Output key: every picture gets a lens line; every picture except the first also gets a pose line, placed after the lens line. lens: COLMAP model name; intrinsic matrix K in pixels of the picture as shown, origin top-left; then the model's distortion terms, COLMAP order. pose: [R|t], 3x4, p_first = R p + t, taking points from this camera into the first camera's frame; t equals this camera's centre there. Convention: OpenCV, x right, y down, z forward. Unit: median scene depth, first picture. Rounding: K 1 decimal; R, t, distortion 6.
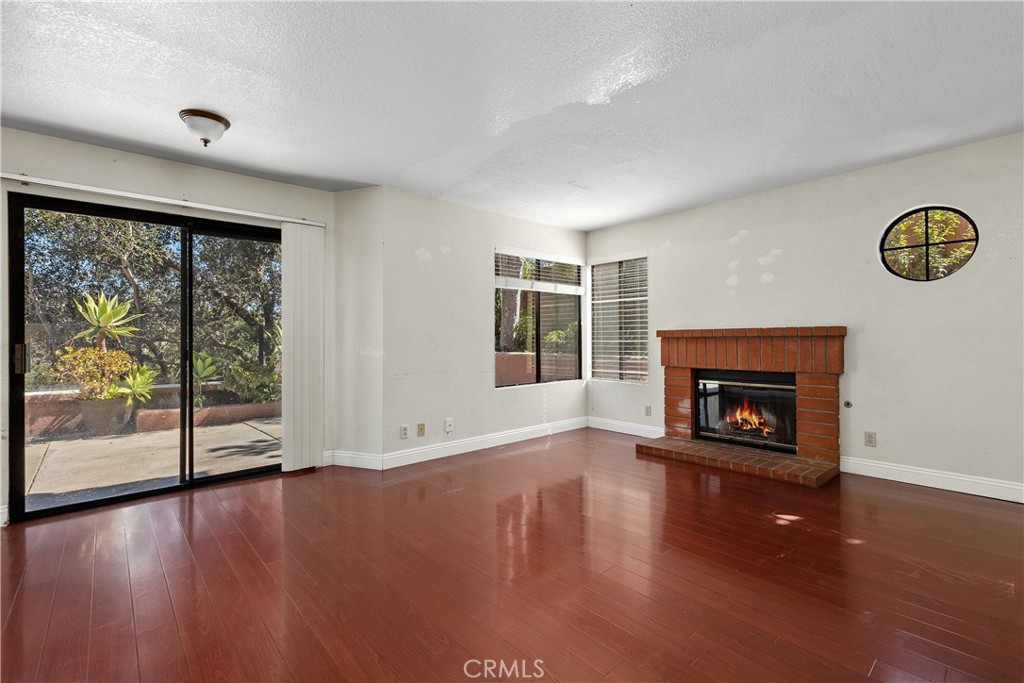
lens RADIAL K [[462.7, 0, 520.9], [0, 462.7, 336.3], [0, 0, 1]] dist [0.003356, 0.000744]
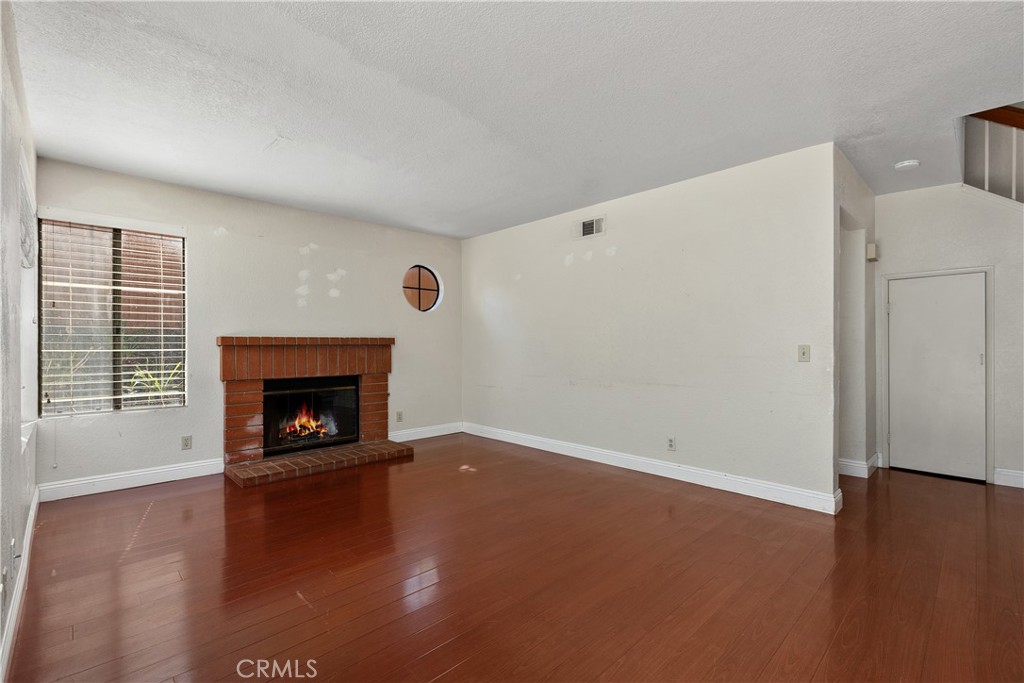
lens RADIAL K [[462.7, 0, 520.9], [0, 462.7, 336.3], [0, 0, 1]] dist [0.003356, 0.000744]
pose [[-0.048330, 0.028936, 0.998412, -0.577355], [-0.001188, 0.999578, -0.029027, 0.010979], [-0.998831, -0.002589, -0.048275, 0.565577]]
